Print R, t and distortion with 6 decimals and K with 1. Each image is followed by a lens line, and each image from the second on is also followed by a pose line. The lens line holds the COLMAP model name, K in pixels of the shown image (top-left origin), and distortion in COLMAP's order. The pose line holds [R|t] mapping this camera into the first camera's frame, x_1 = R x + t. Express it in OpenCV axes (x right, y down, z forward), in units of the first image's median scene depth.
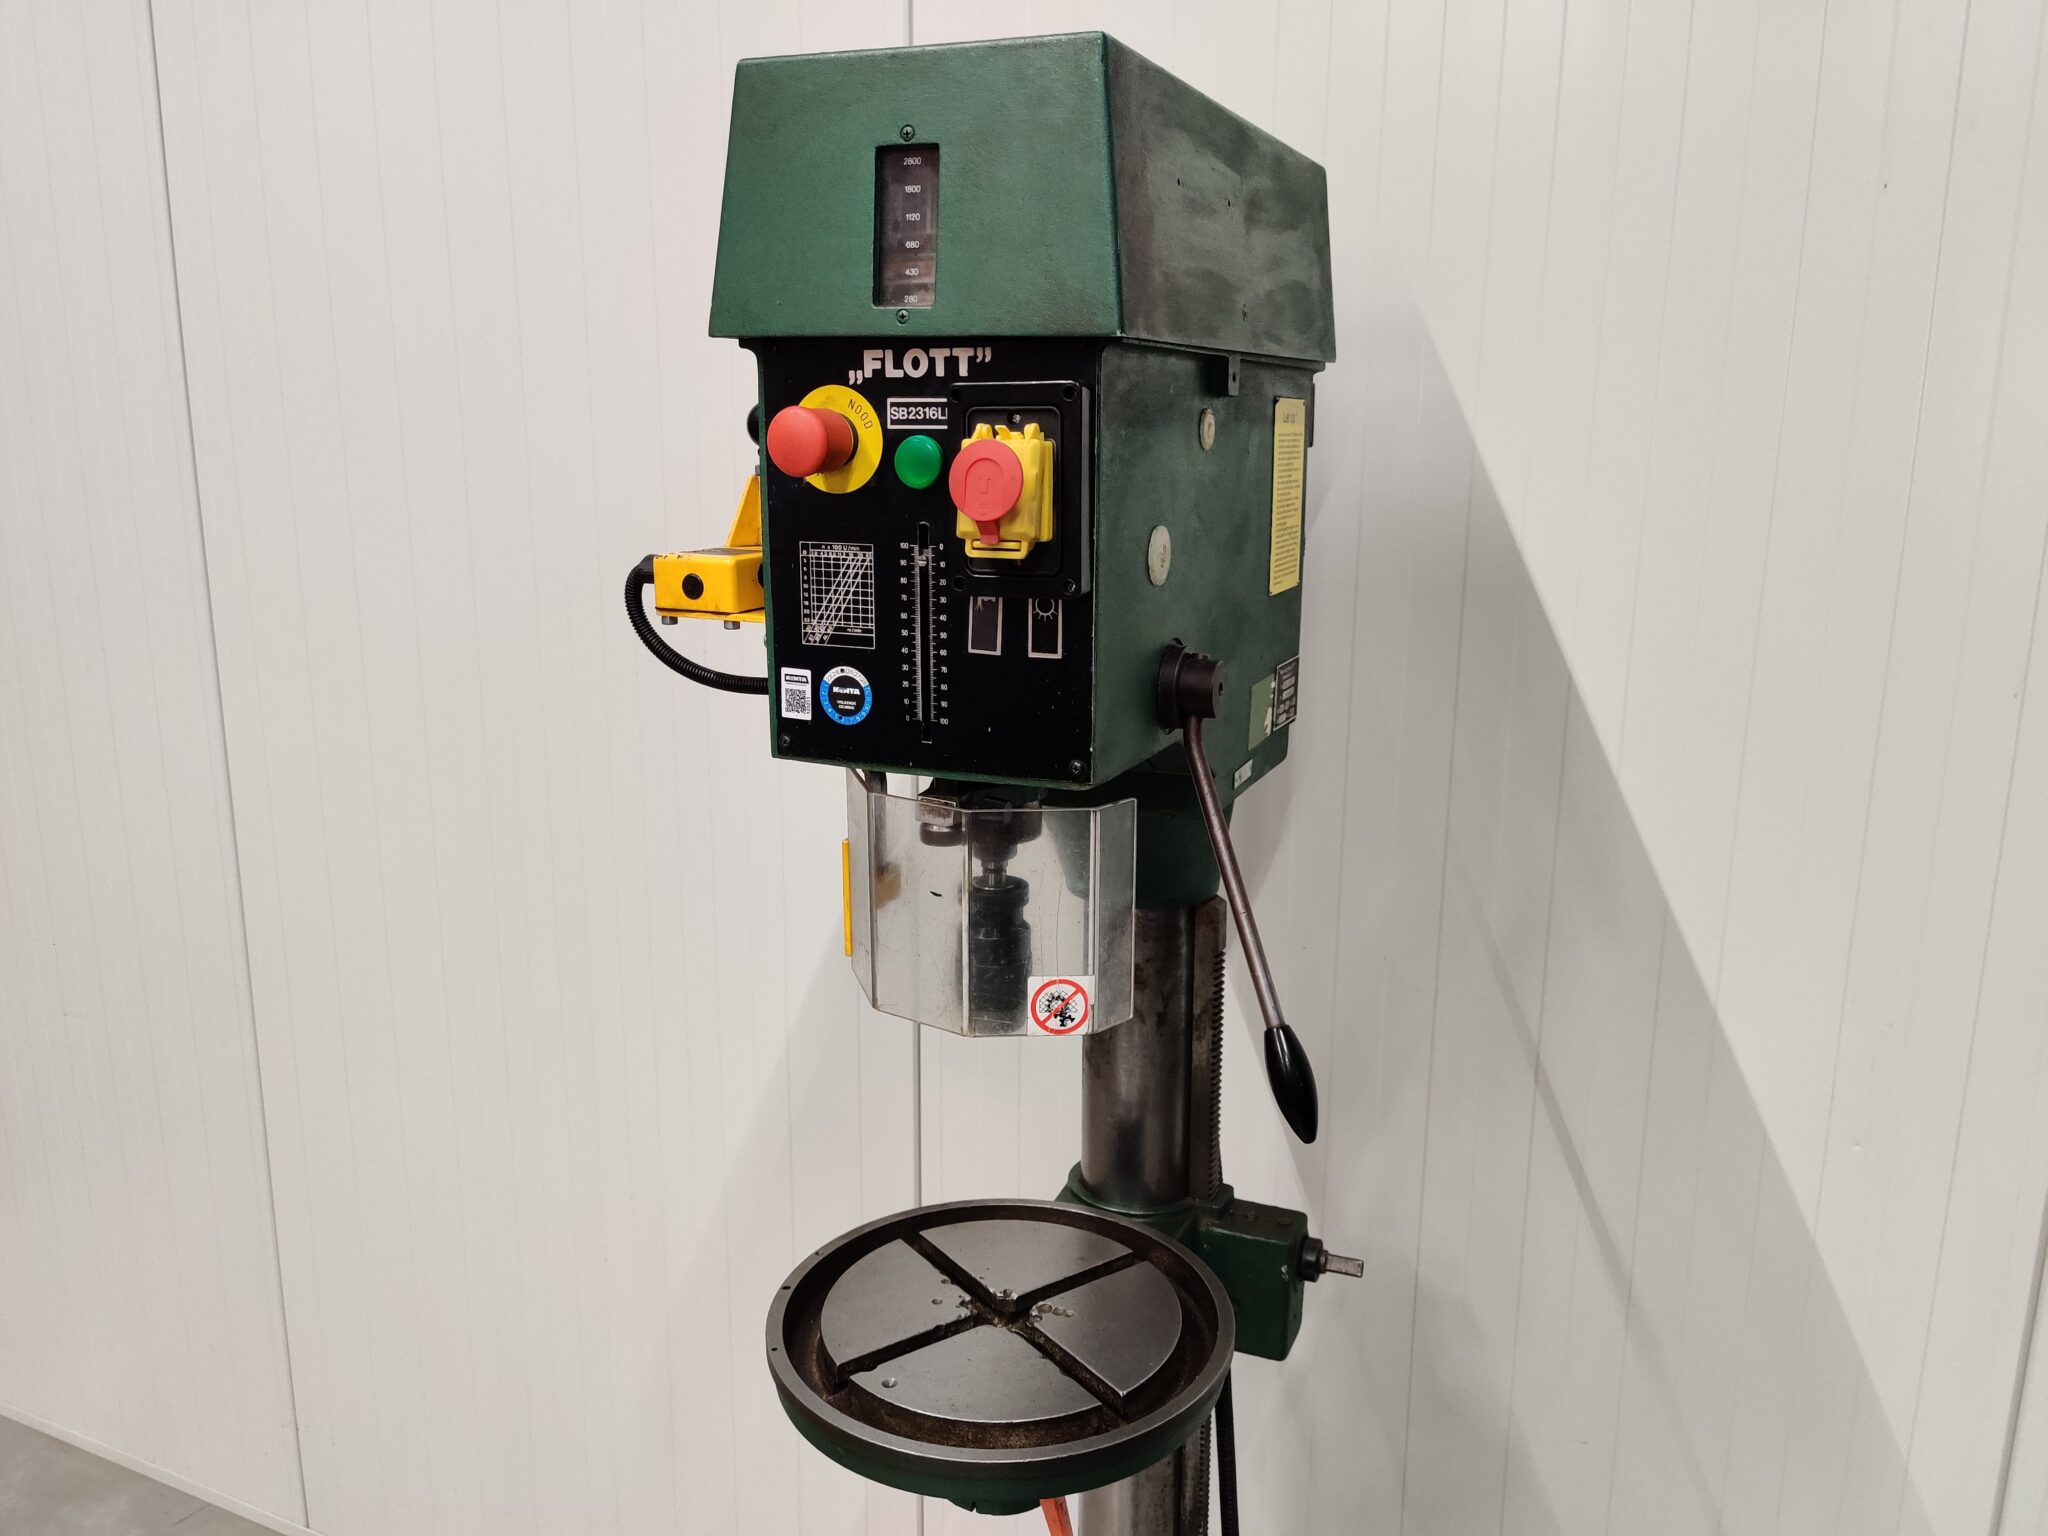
lens RADIAL K [[1570.2, 0, 1035.0], [0, 1570.2, 773.4], [0, 0, 1]] dist [0.036176, -0.067633]
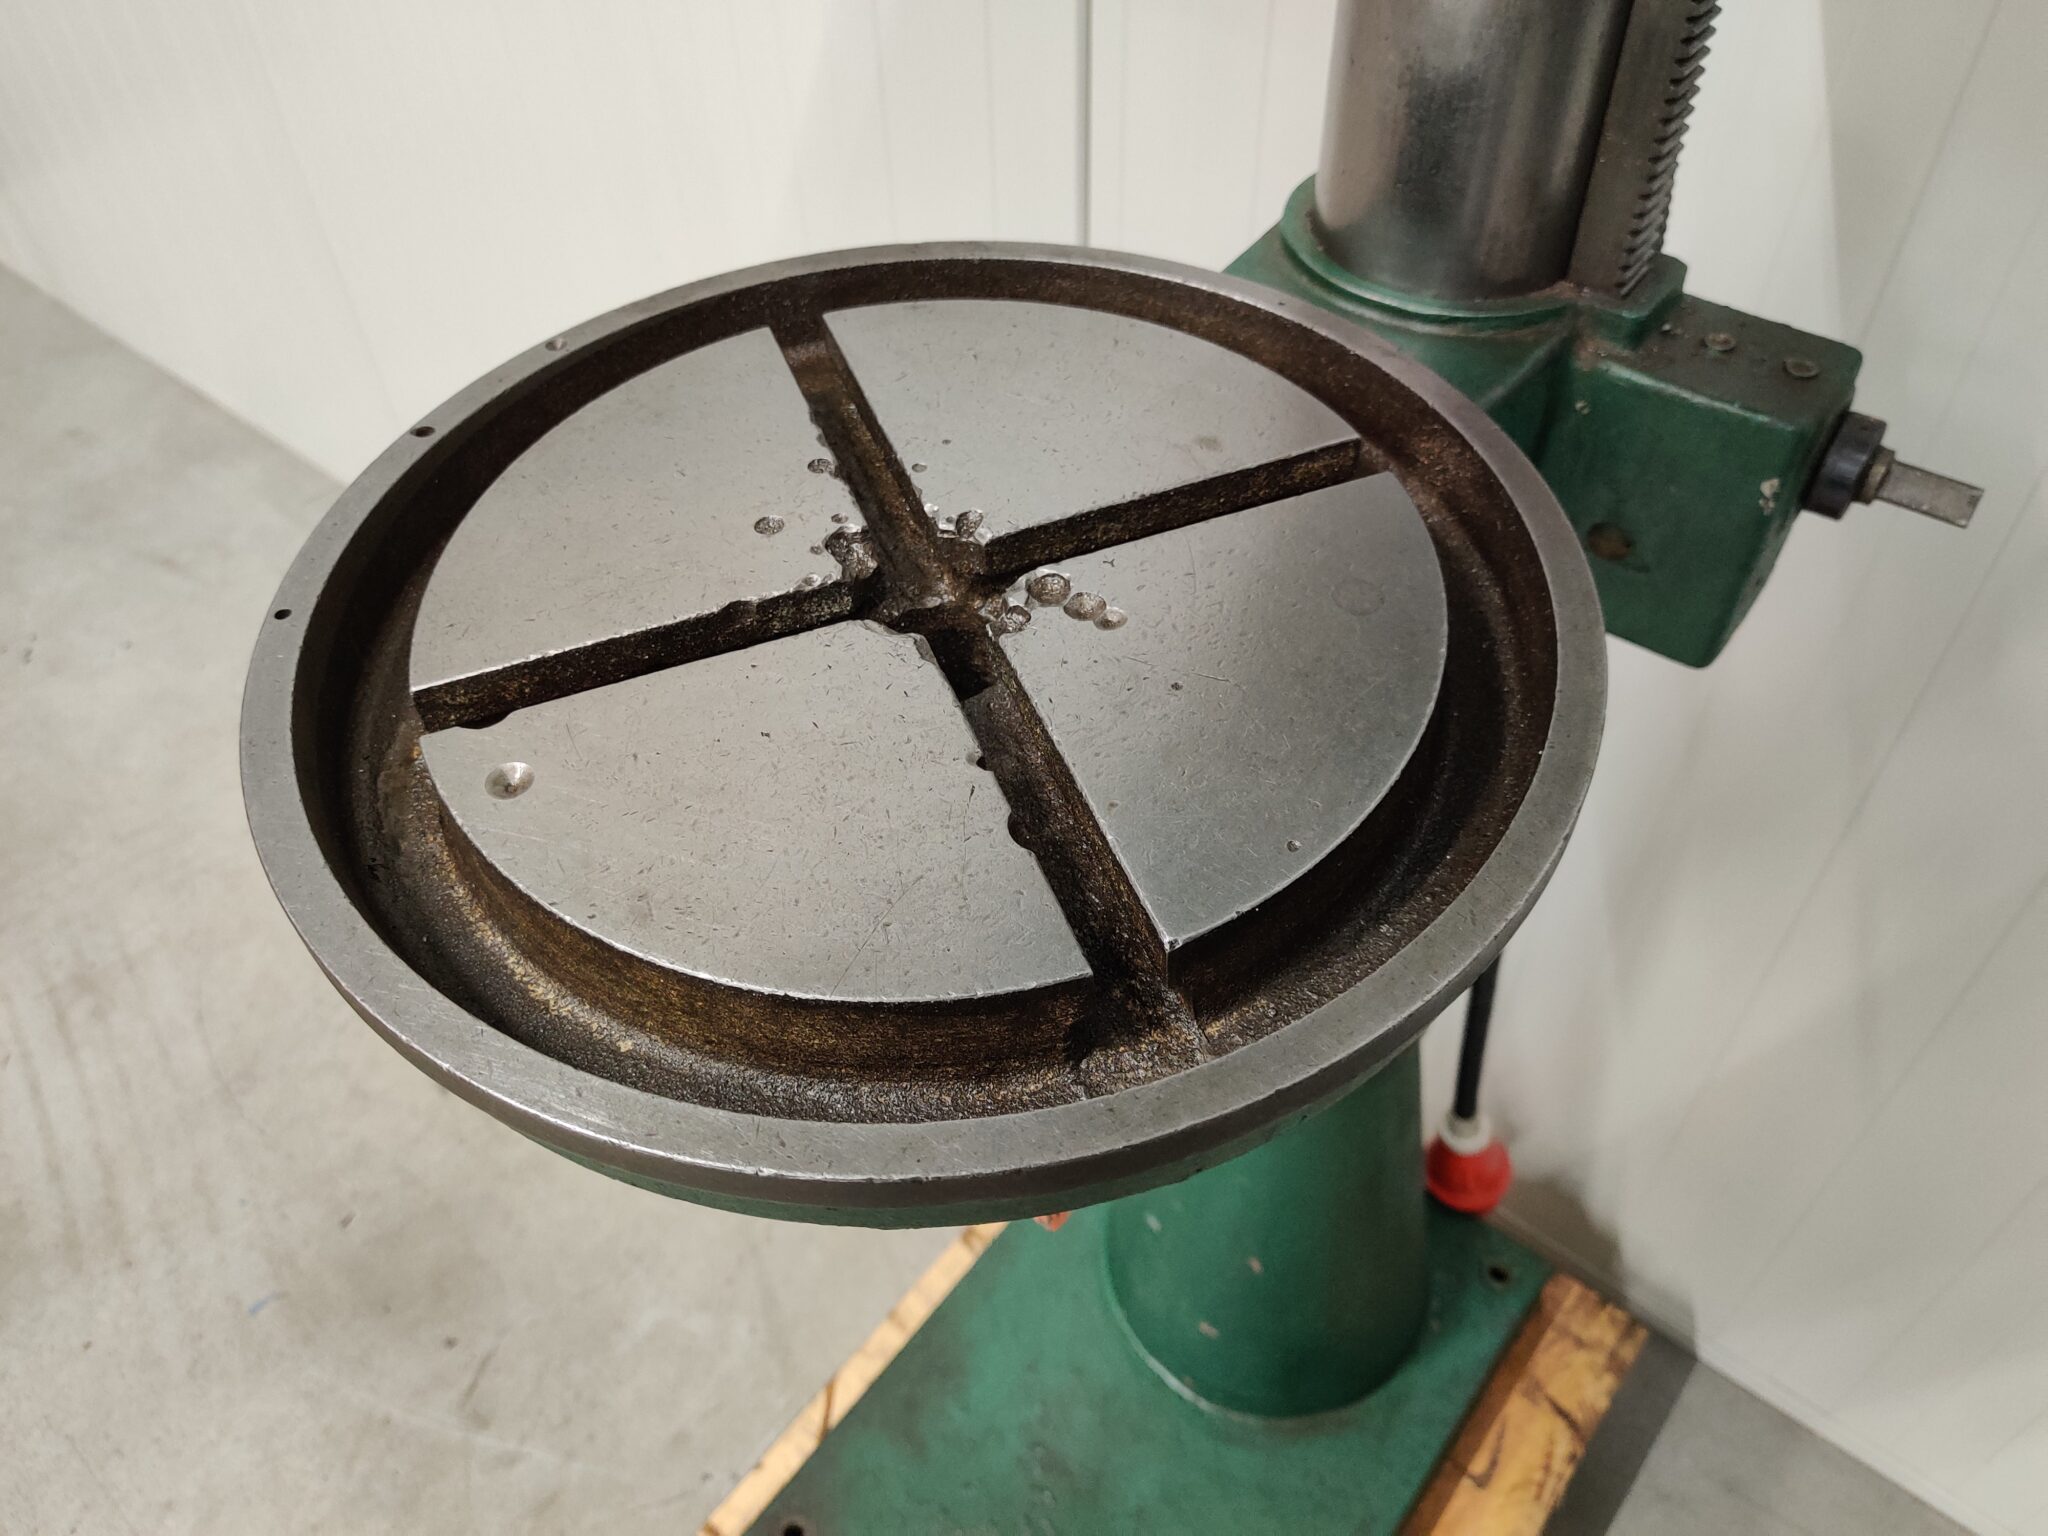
lens RADIAL K [[1570.2, 0, 1027.7], [0, 1570.2, 753.0], [0, 0, 1]] dist [0.036176, -0.067633]
pose [[0.967624, 0.163267, -0.192478, 0.086217], [-0.023939, 0.818532, 0.573962, 0.194841], [0.251258, -0.550772, 0.795939, 0.807278]]
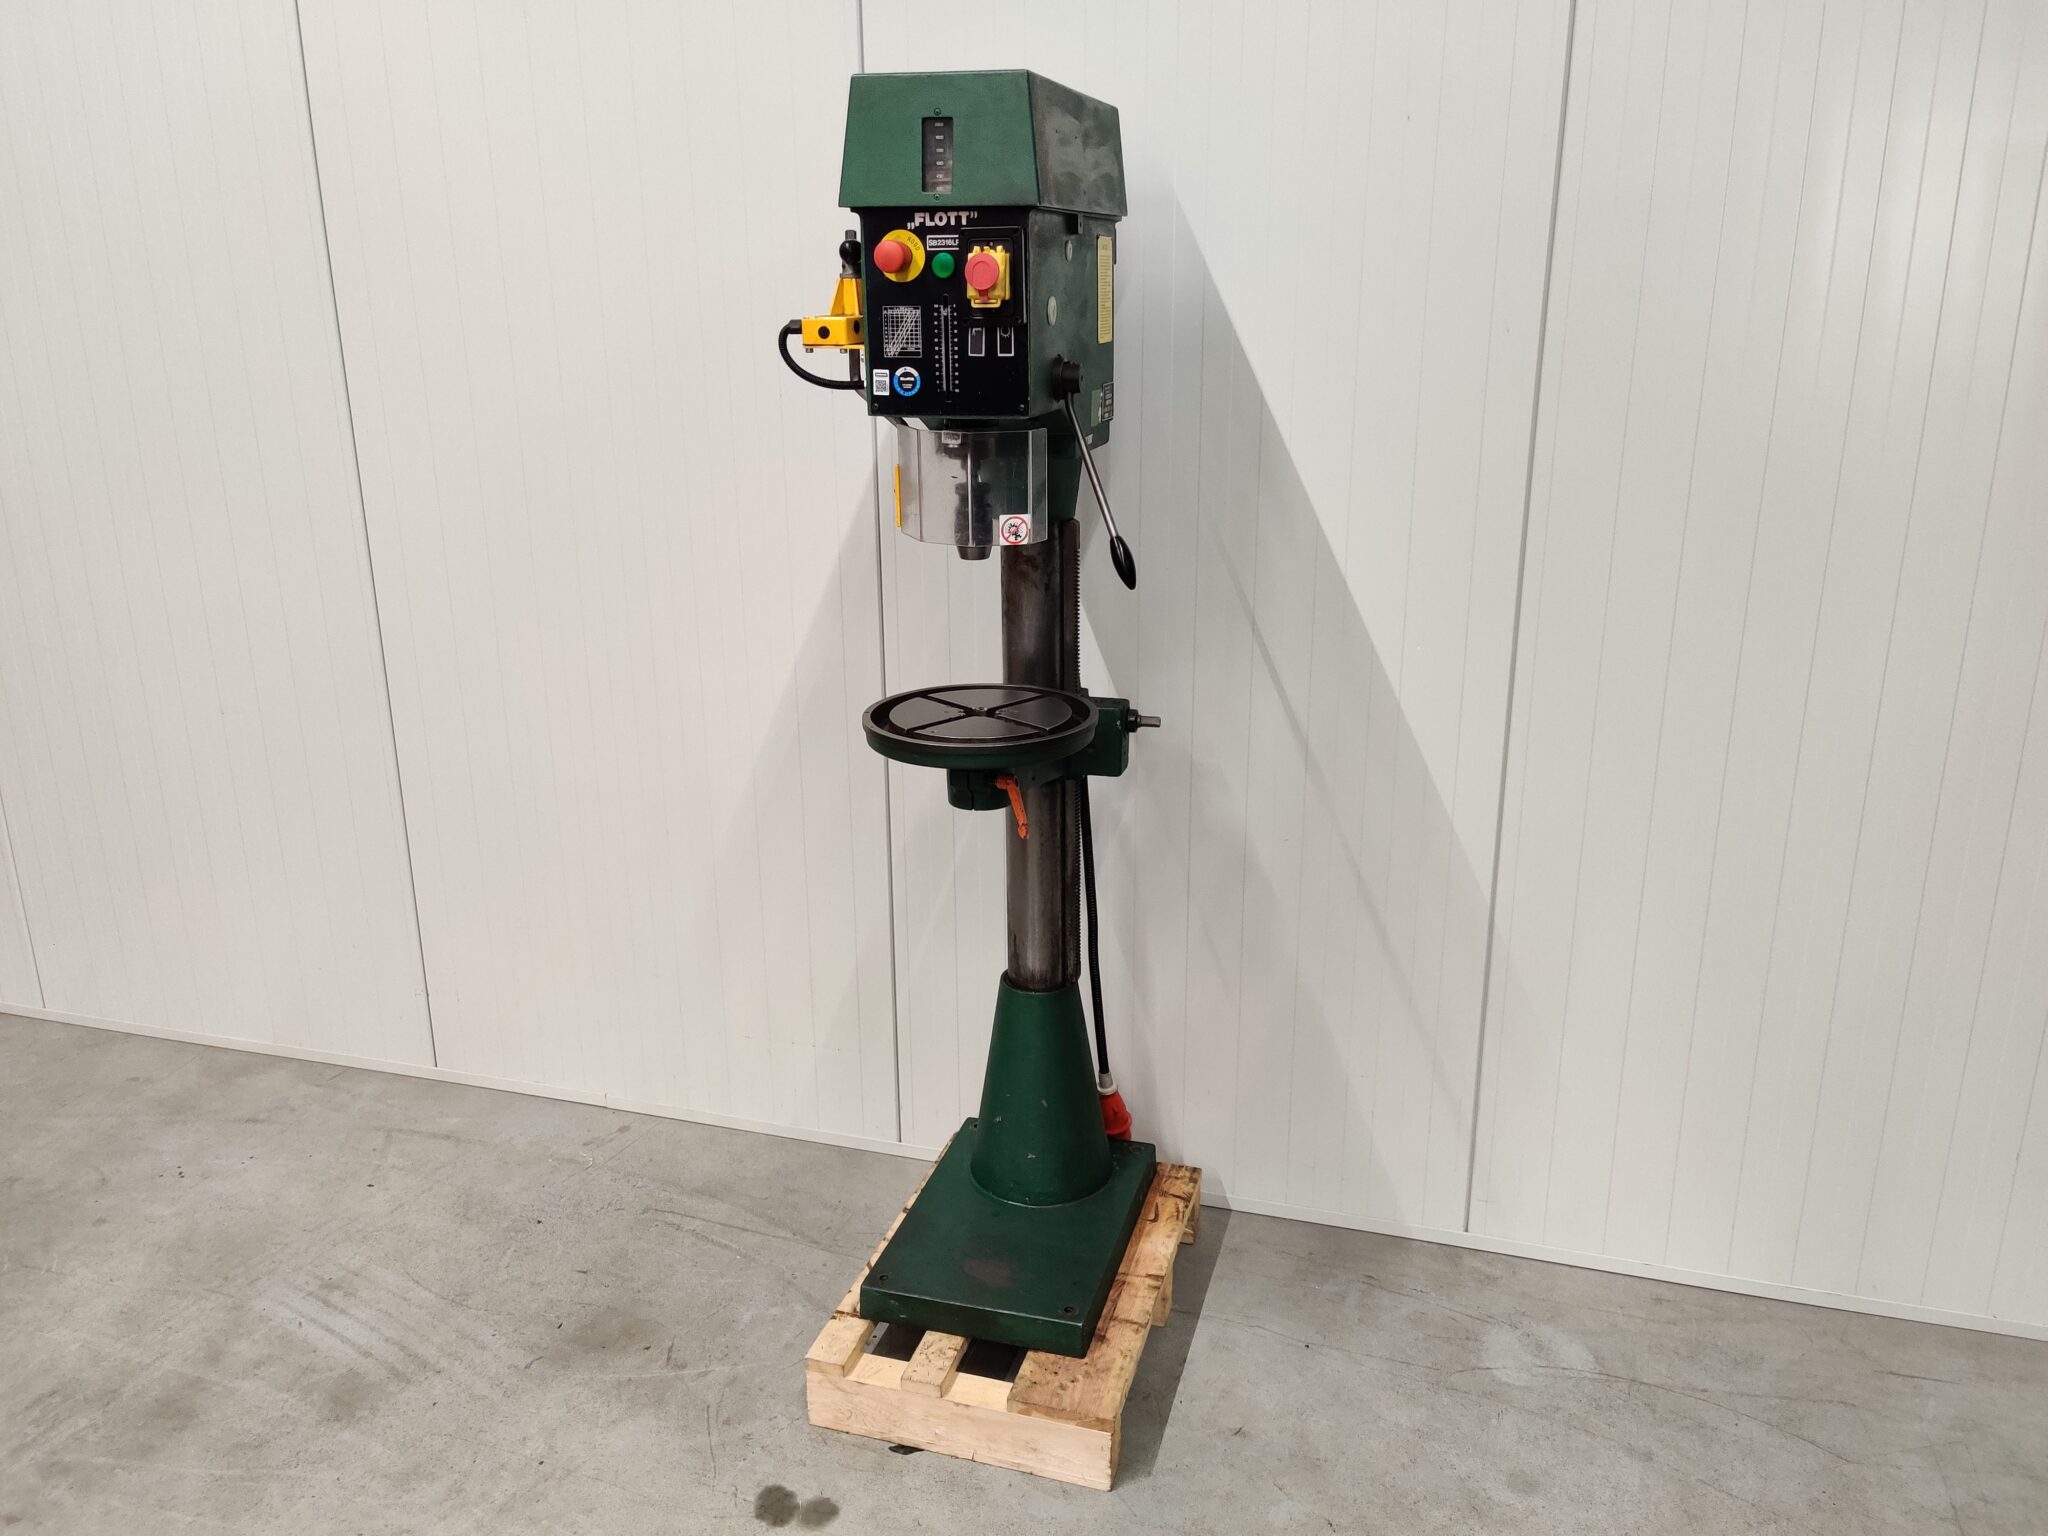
lens RADIAL K [[1570.2, 0, 1028.0], [0, 1570.2, 749.4], [0, 0, 1]] dist [0.036176, -0.067633]
pose [[0.990905, -0.051758, 0.124214, -0.237575], [0.042906, 0.996415, 0.072916, 0.282370], [-0.127543, -0.066923, 0.989573, -1.086713]]
